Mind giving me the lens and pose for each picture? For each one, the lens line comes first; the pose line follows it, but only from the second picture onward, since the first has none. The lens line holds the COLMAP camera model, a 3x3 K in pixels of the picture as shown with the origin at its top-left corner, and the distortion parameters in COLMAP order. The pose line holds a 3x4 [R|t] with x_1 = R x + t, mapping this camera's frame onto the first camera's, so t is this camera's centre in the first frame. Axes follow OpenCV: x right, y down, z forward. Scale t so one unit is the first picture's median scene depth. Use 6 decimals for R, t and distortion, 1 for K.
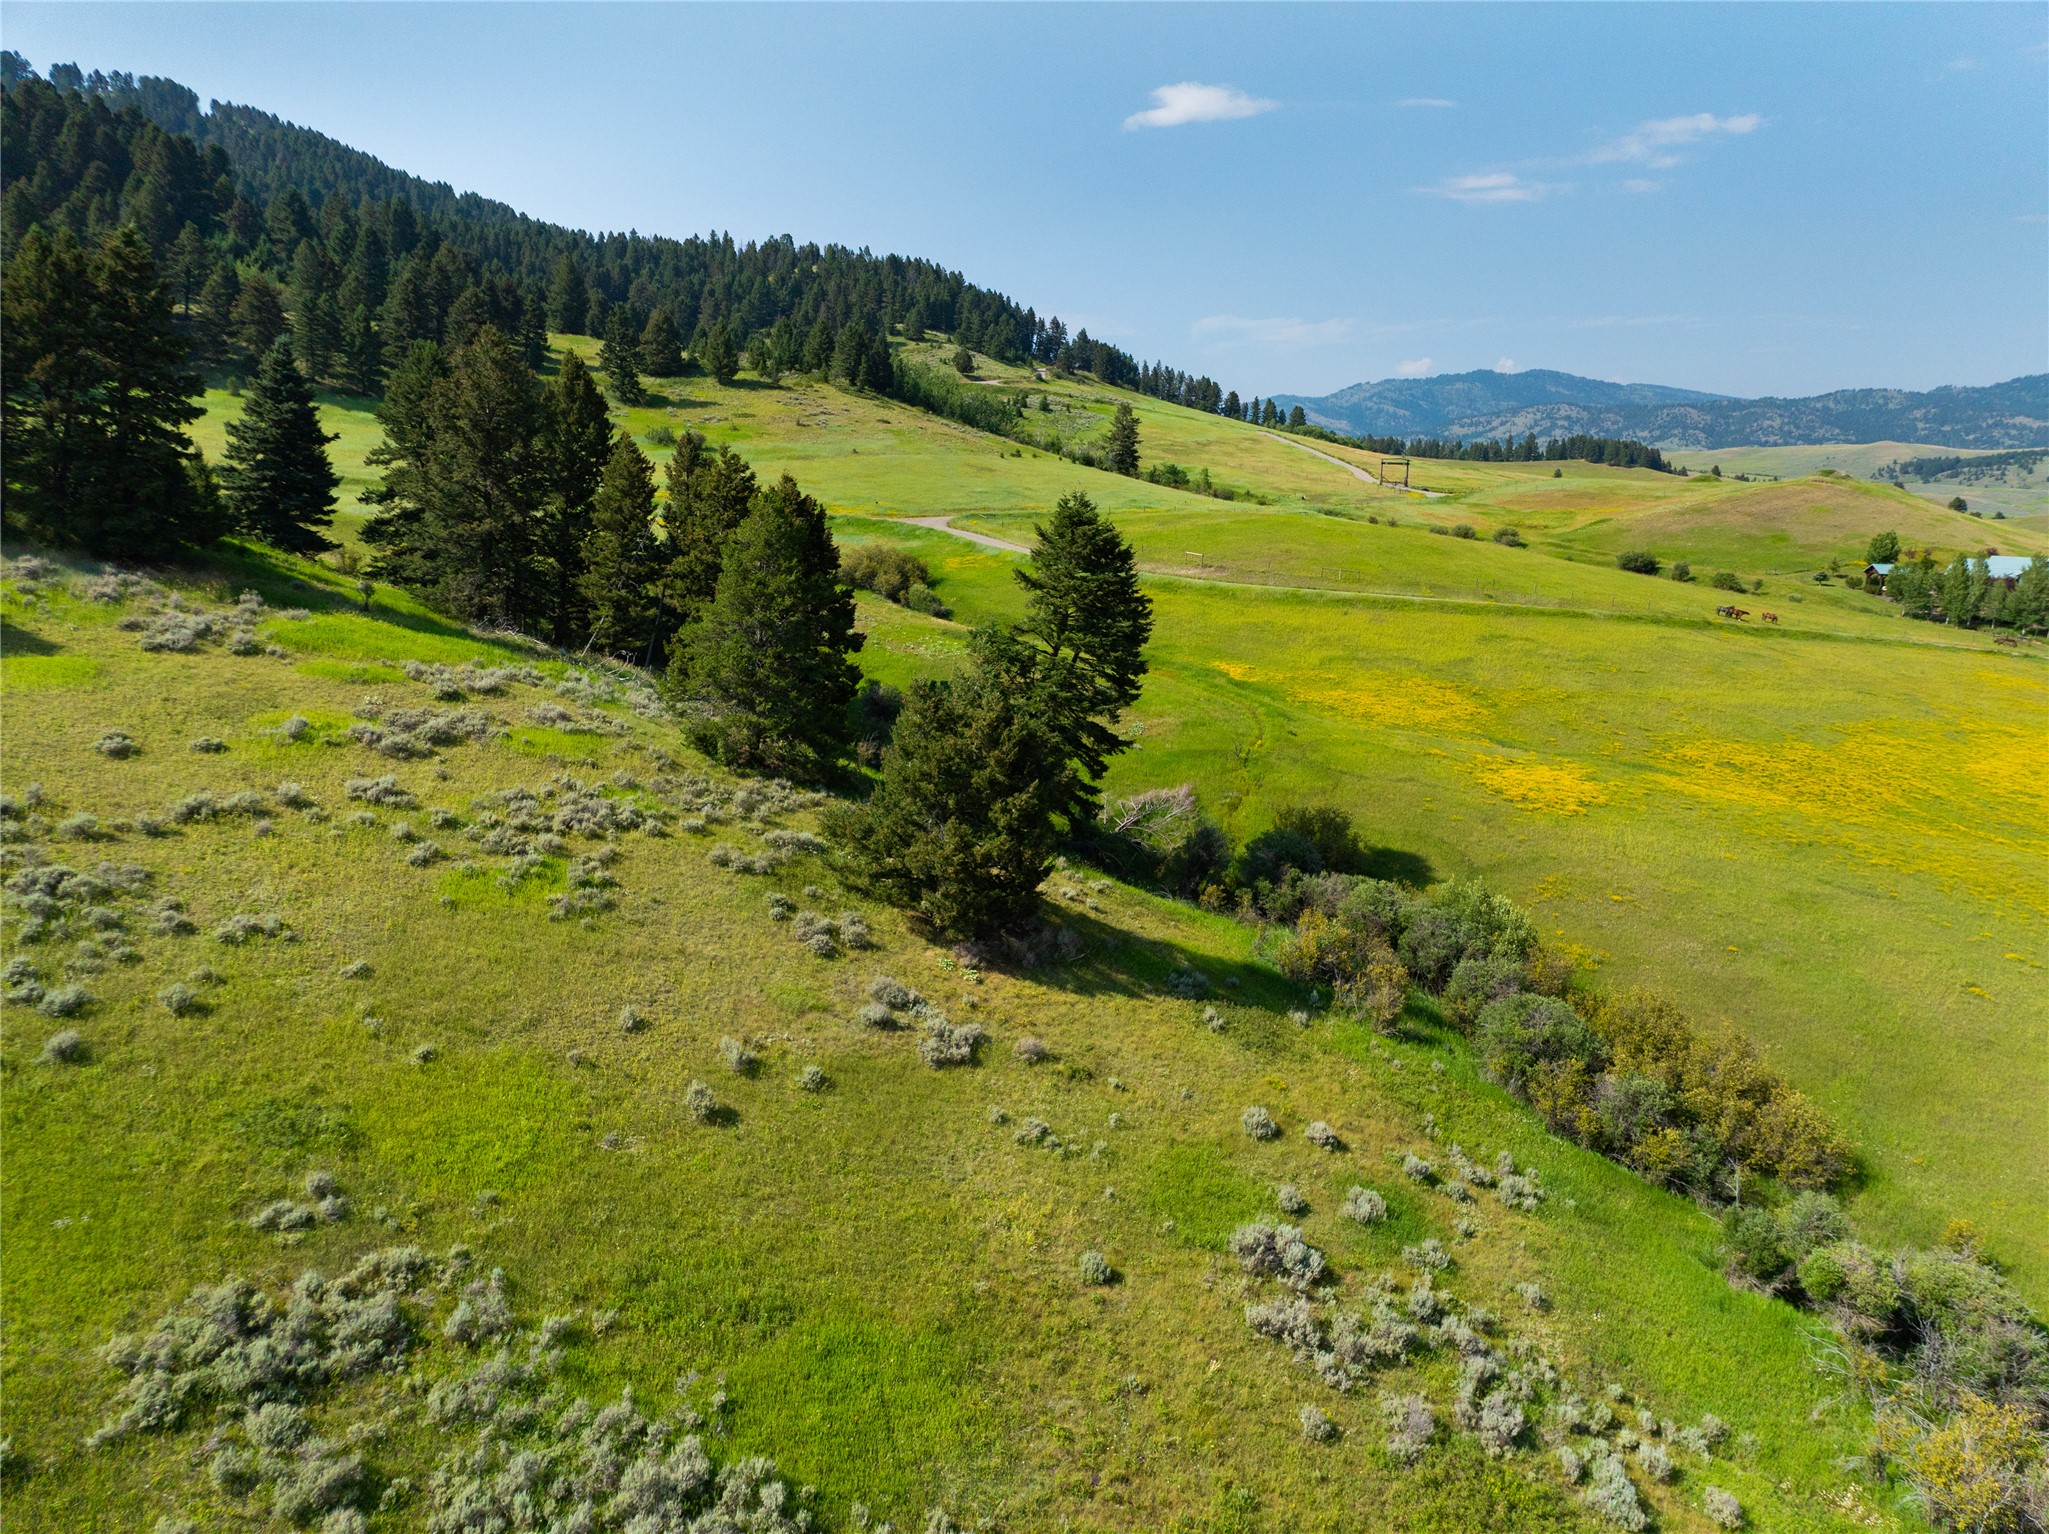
lens RADIAL K [[1446.3, 0, 1024.5], [0, 1446.3, 767.0], [0, 0, 1]] dist [-0.034398, -0.001087]
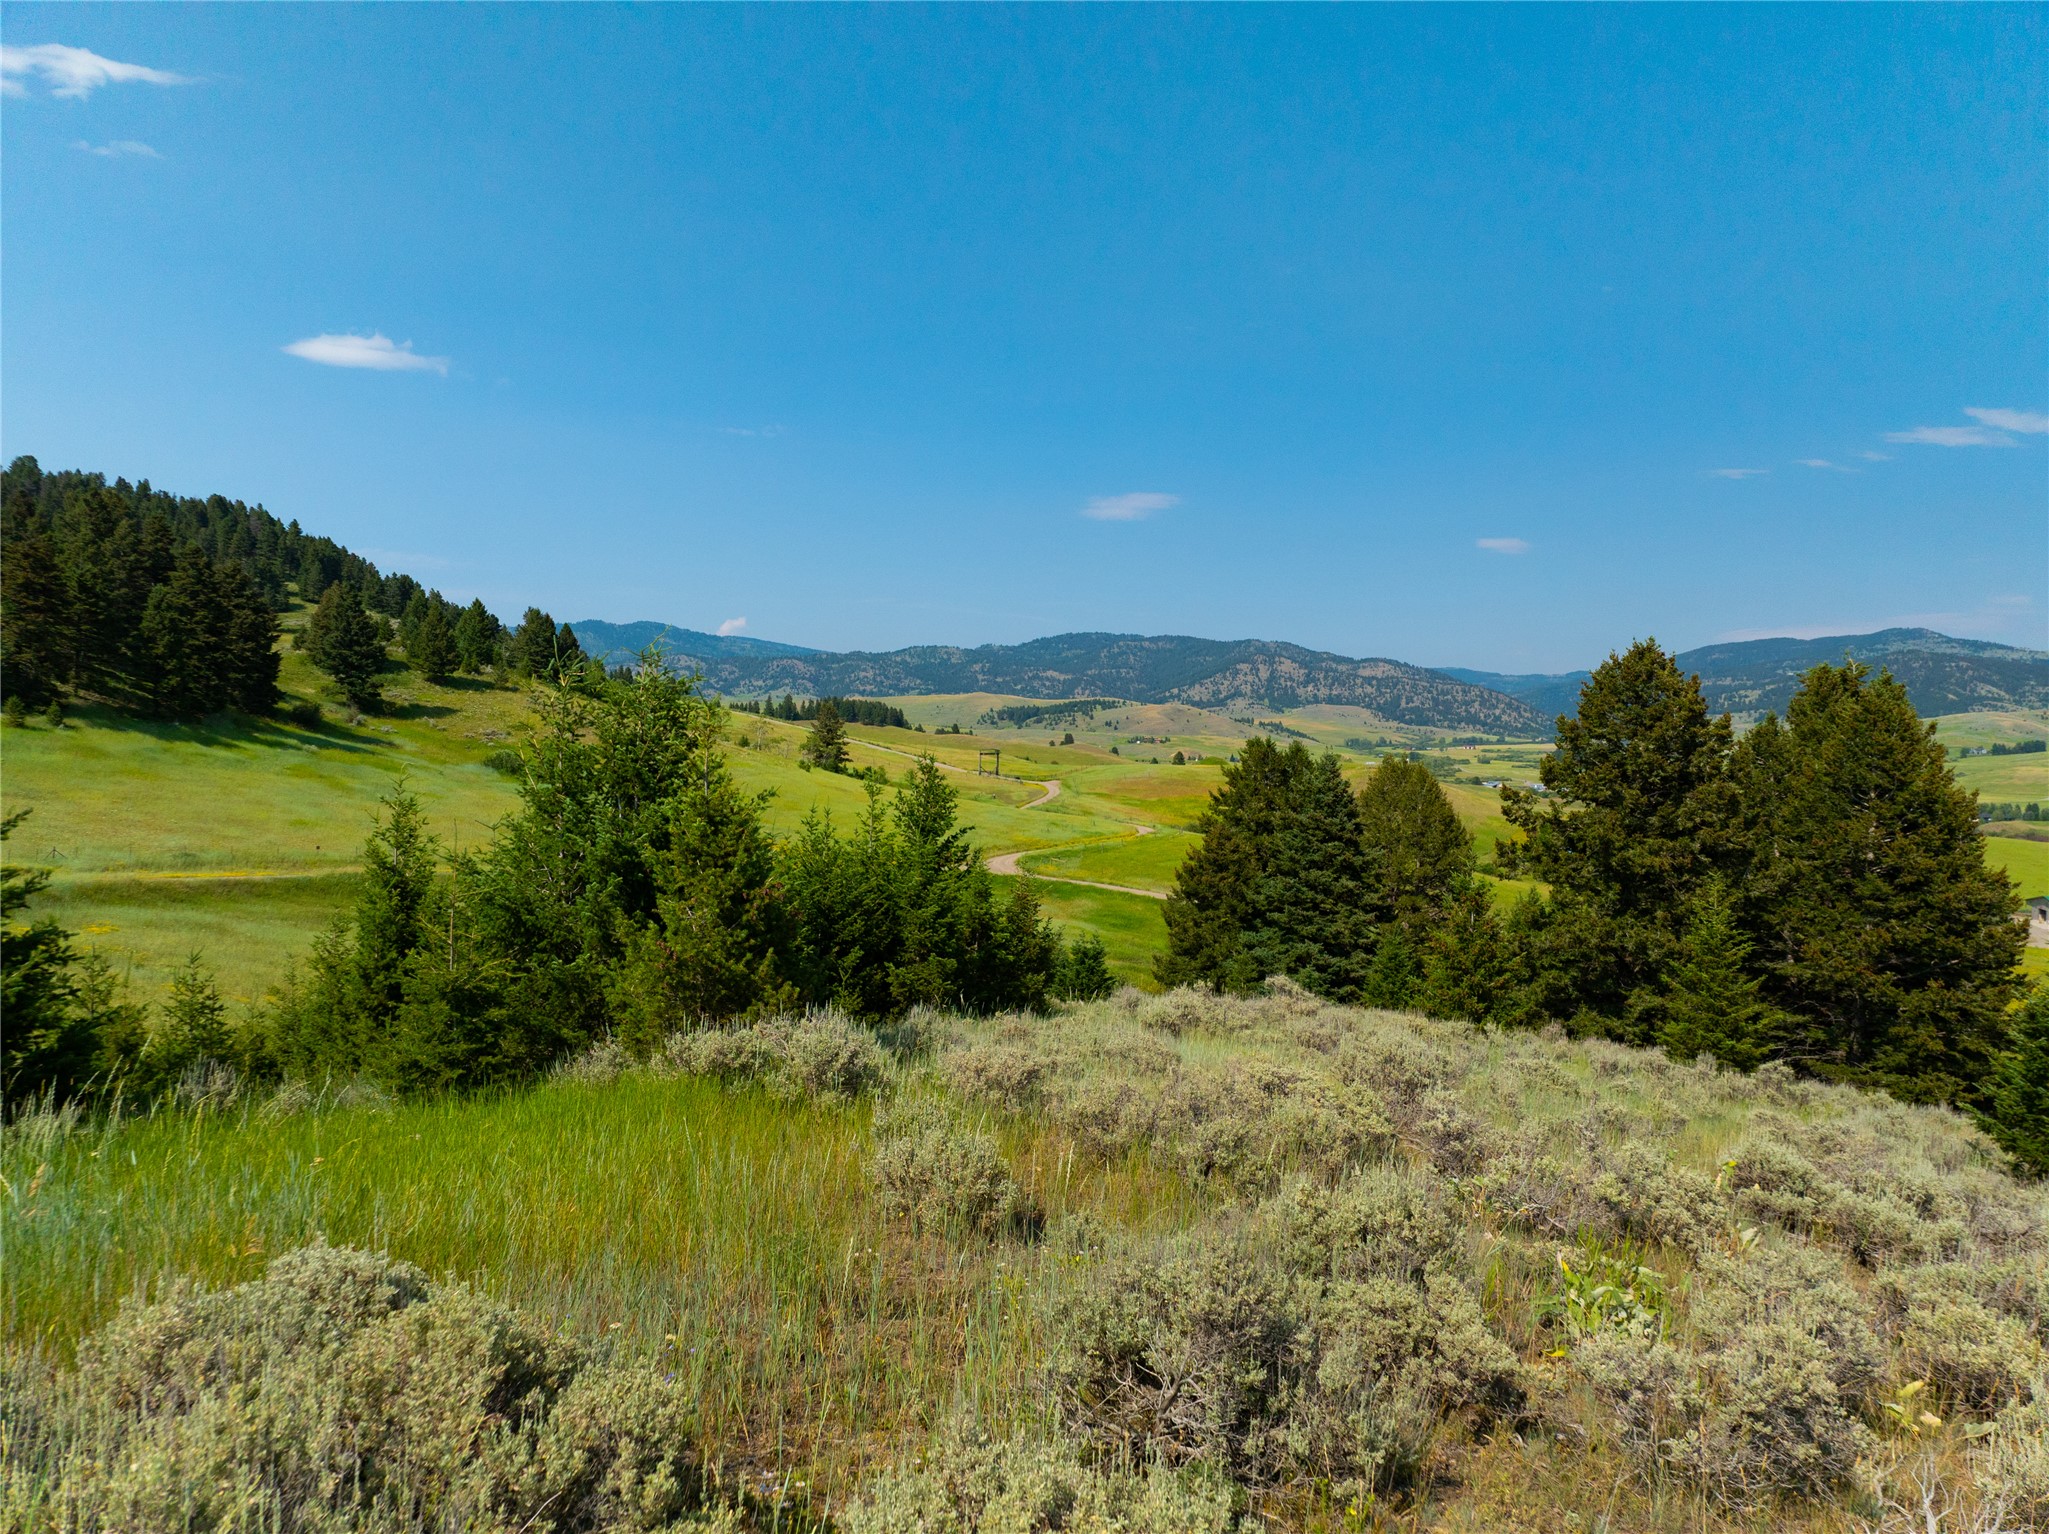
lens RADIAL K [[1446.3, 0, 1024.5], [0, 1446.3, 767.0], [0, 0, 1]] dist [-0.034398, -0.001087]
pose [[0.821875, -0.021563, 0.569260, -0.110252], [0.115511, 0.984833, -0.129466, -0.022474], [-0.557835, 0.172160, 0.811900, 0.051729]]
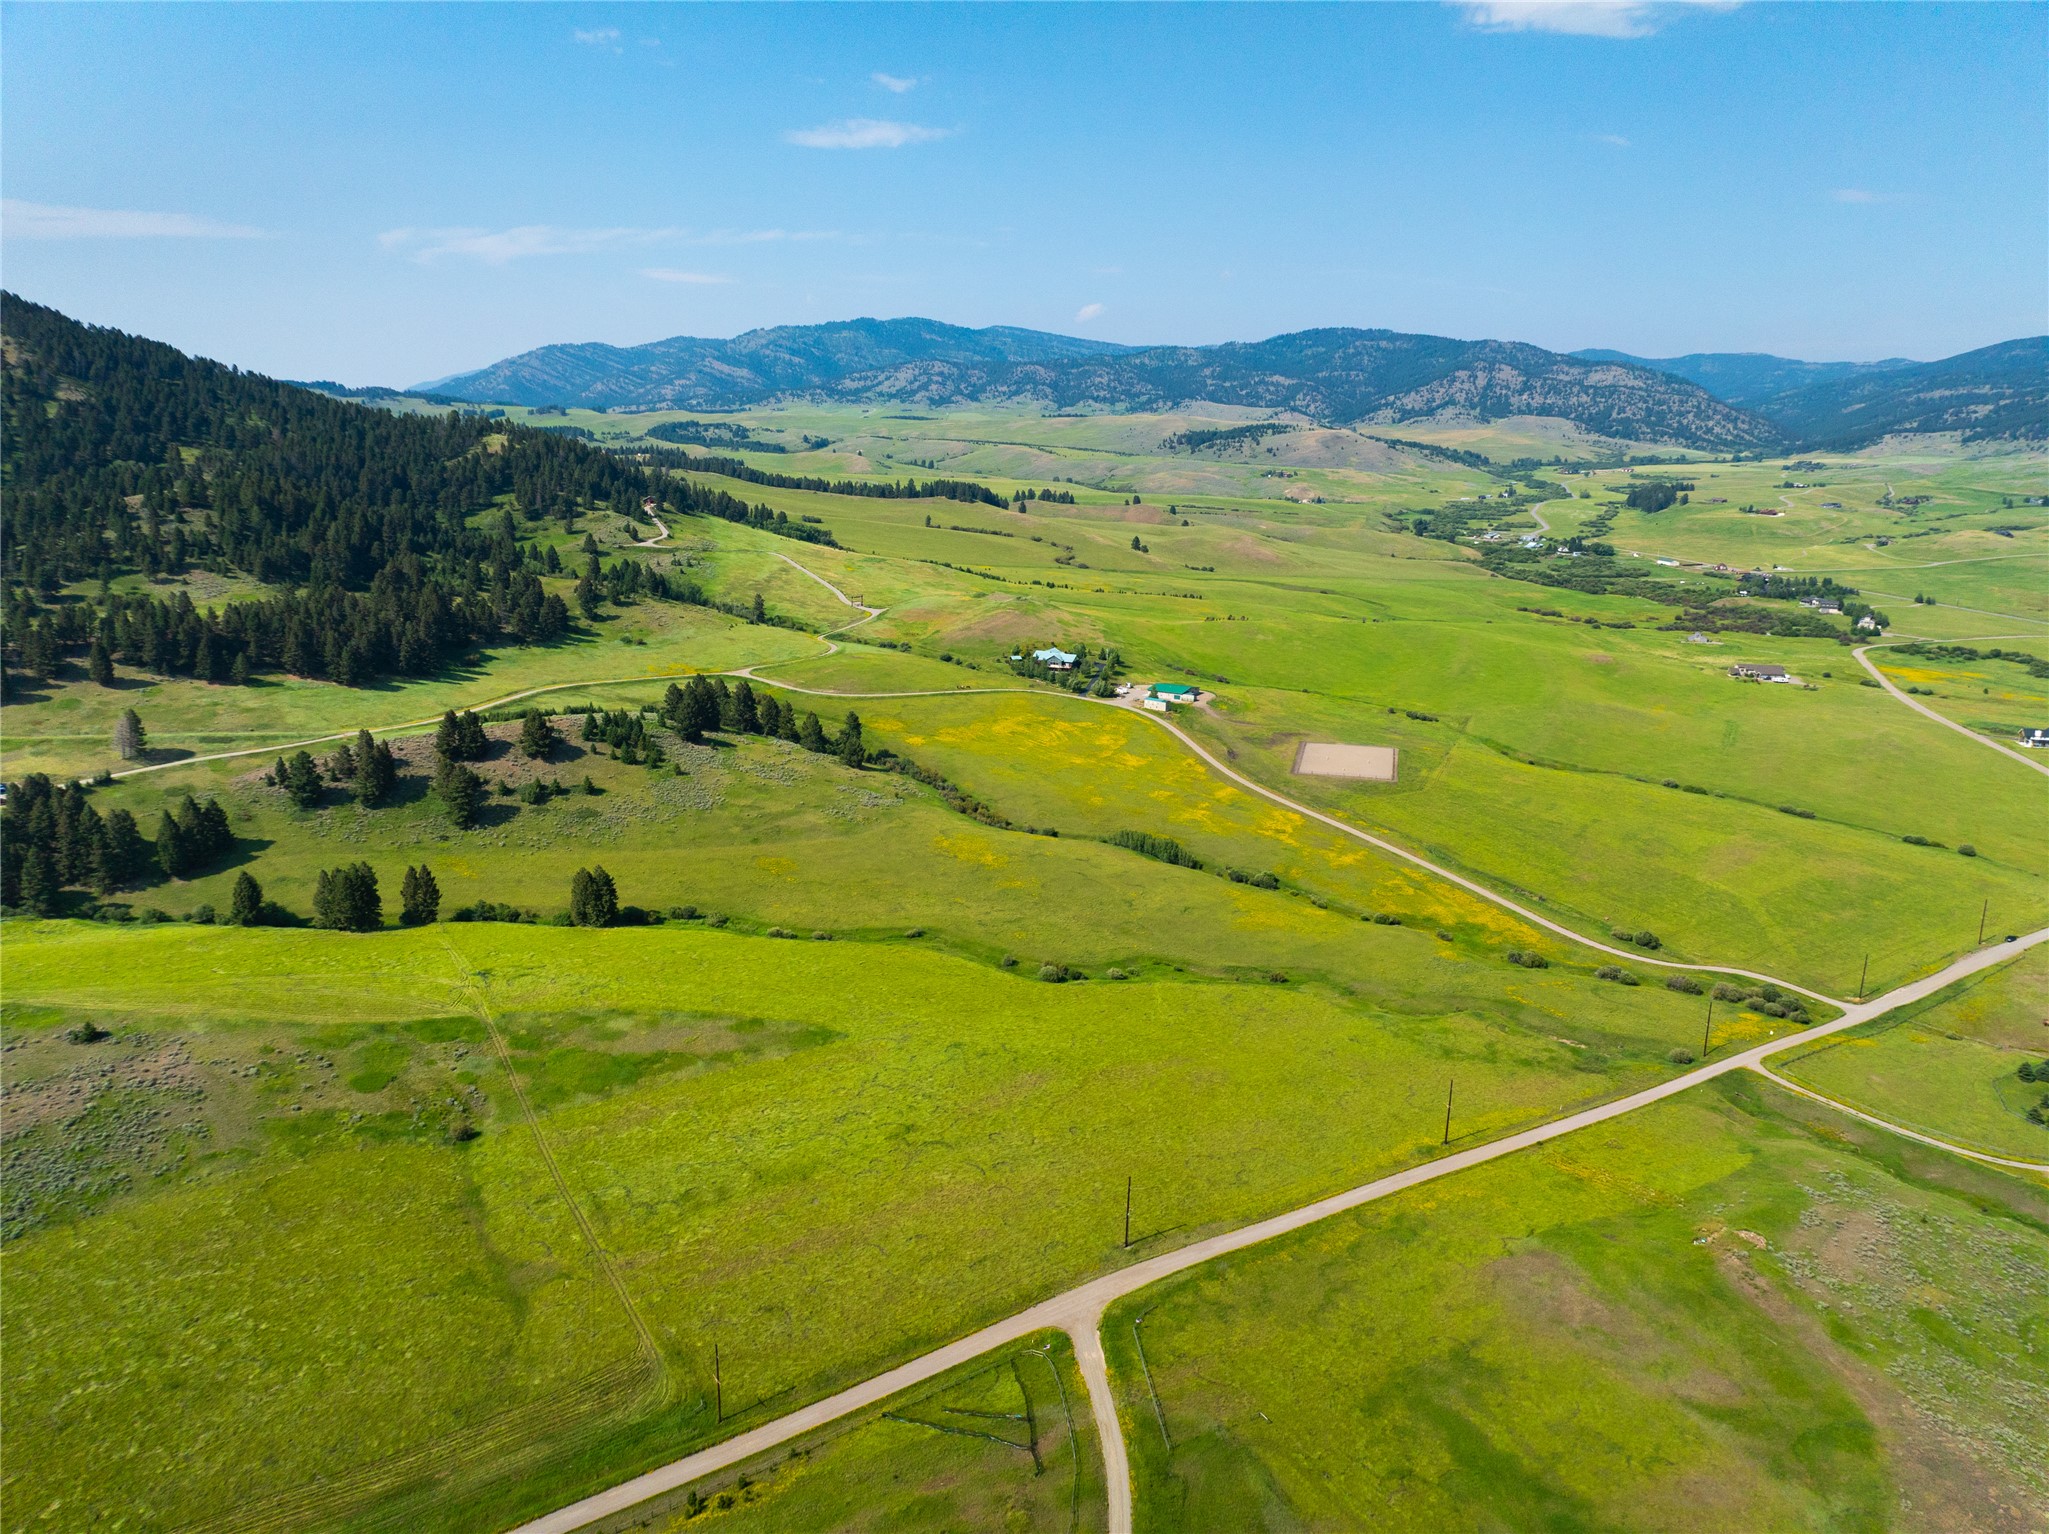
lens RADIAL K [[1446.3, 0, 1024.5], [0, 1446.3, 767.0], [0, 0, 1]] dist [-0.034398, -0.001087]
pose [[0.918971, -0.103361, 0.380537, -0.155146], [0.081972, 0.994028, 0.072040, -0.028058], [-0.385710, -0.035009, 0.921956, -0.480757]]
